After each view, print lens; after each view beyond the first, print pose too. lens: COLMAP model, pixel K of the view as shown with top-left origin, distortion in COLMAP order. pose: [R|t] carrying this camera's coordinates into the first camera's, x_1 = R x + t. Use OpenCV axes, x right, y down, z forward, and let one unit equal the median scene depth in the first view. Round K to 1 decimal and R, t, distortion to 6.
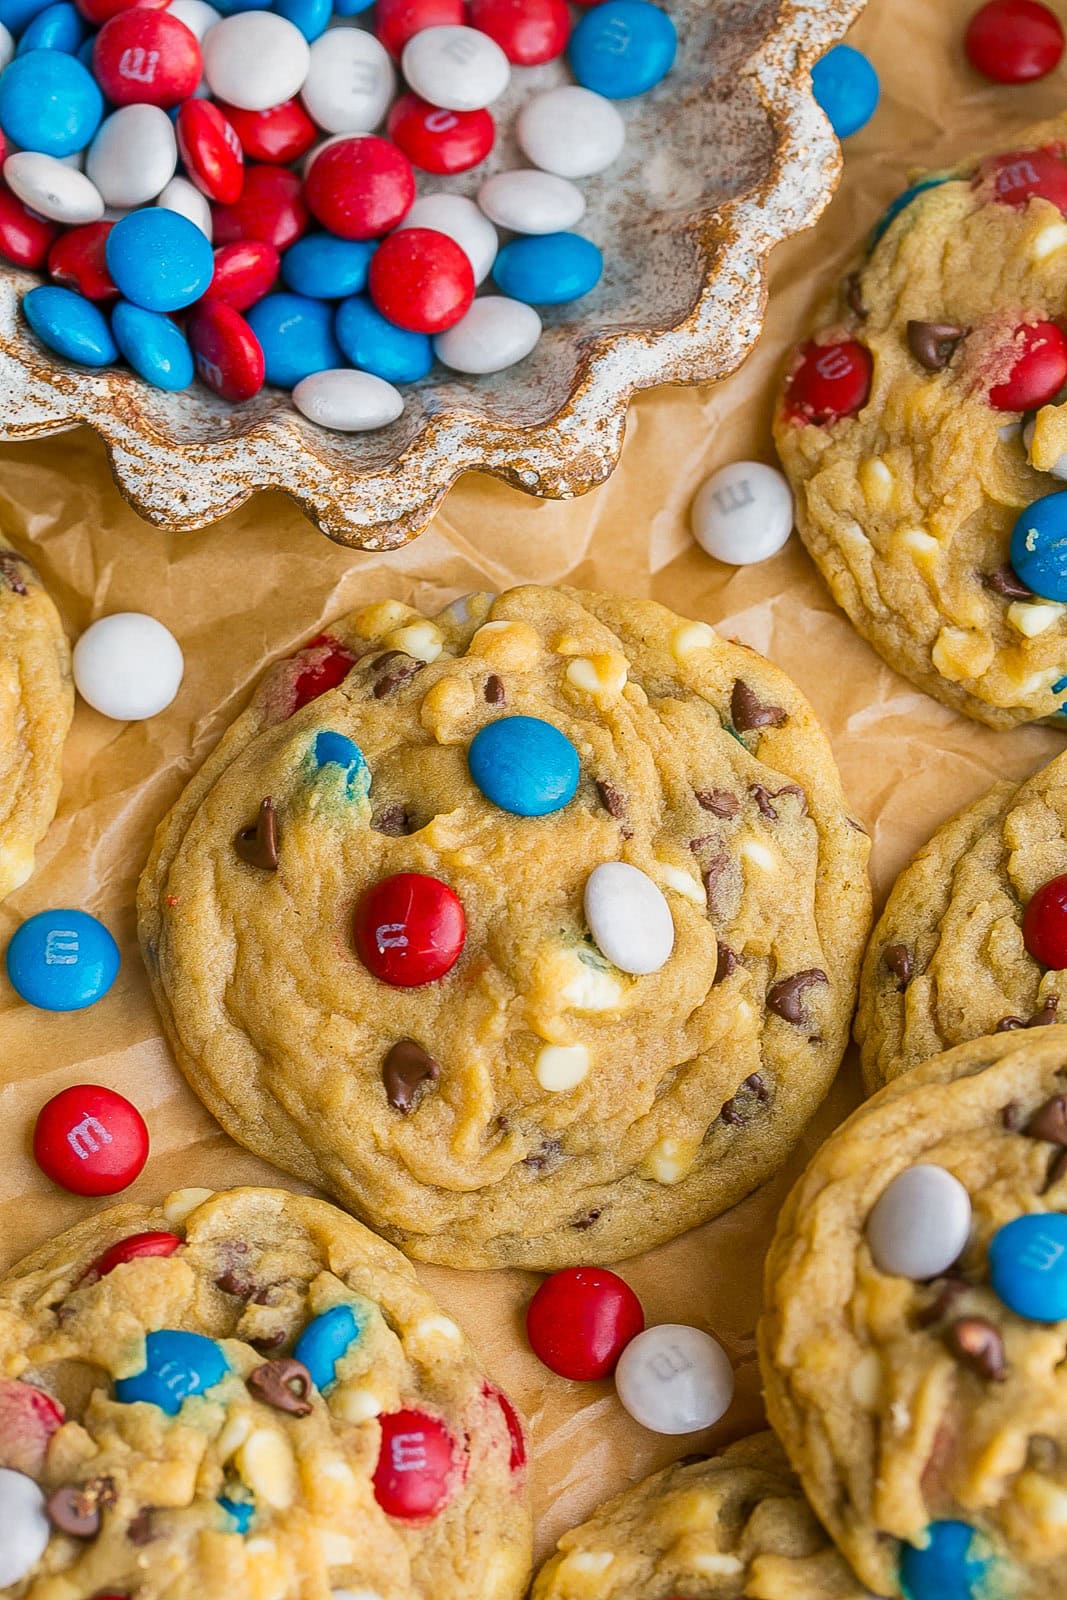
lens RADIAL K [[5567.9, 0, 533.5], [0, 5567.9, 800.0], [0, 0, 1]] dist [-0.003393, 1.445216]
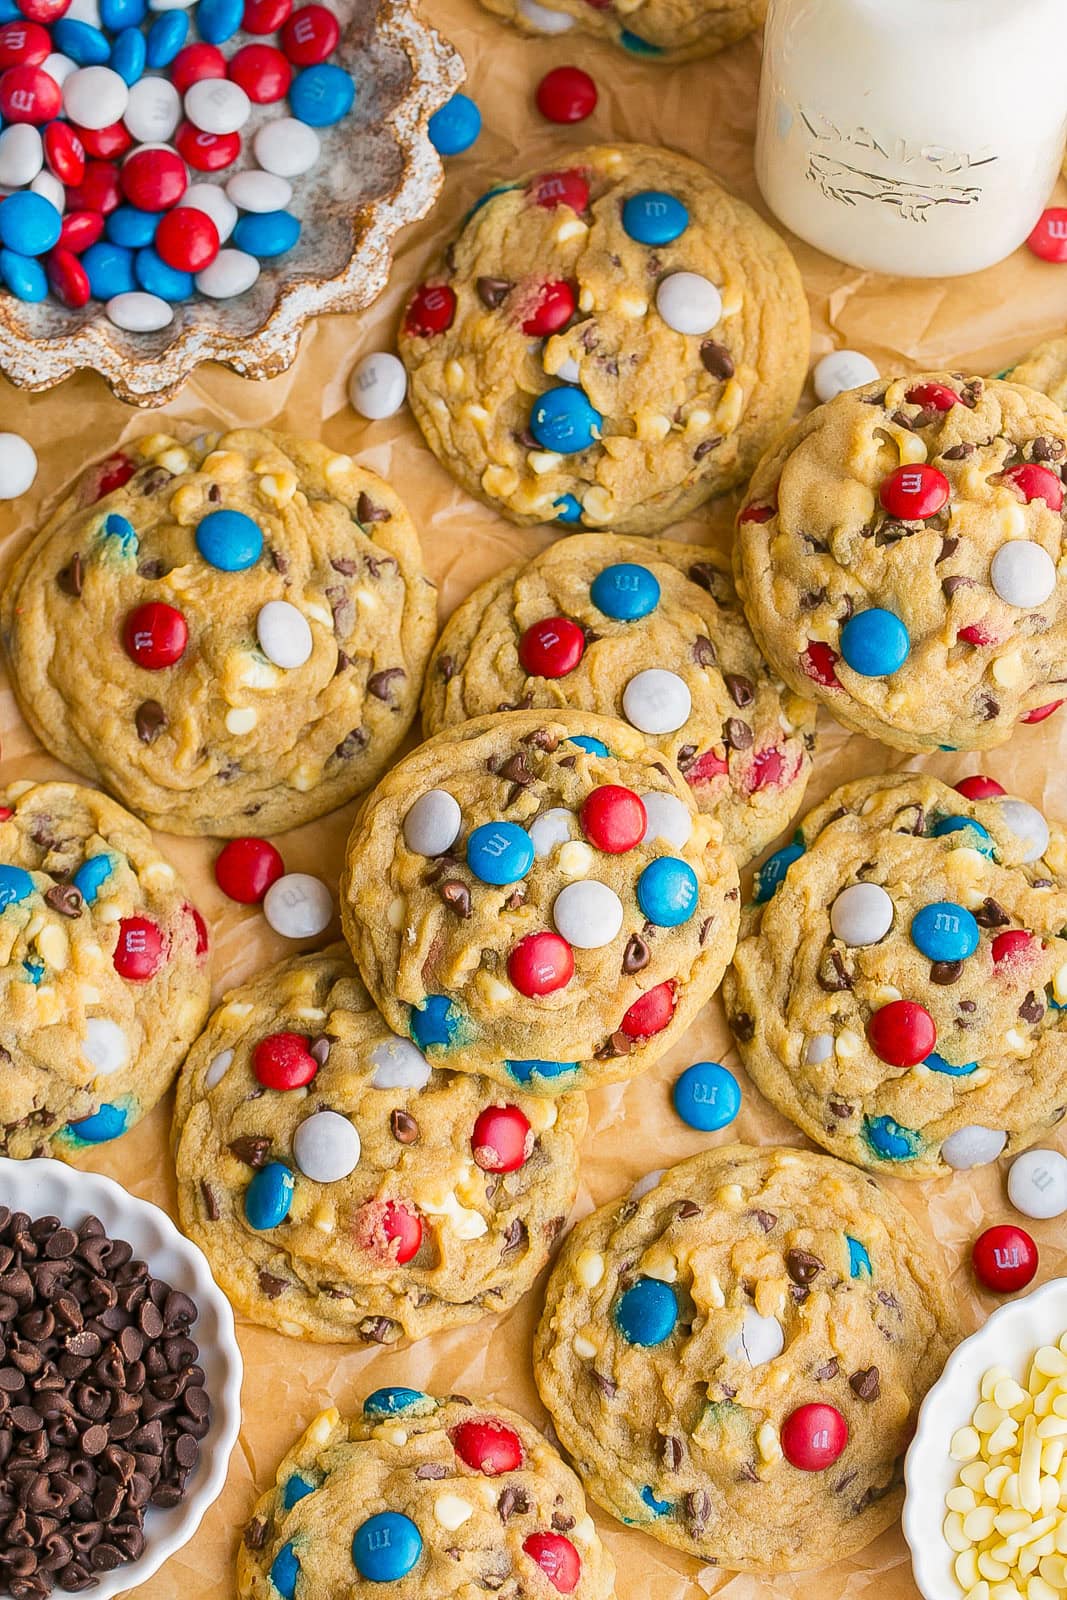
lens RADIAL K [[5567.9, 0, 533.5], [0, 5567.9, 800.0], [0, 0, 1]] dist [-0.003393, 1.445216]
pose [[0.998236, 0.045970, -0.037563, 0.156771], [-0.042073, 0.994230, 0.098670, -0.097897], [0.041882, -0.096915, 0.994411, -0.679023]]
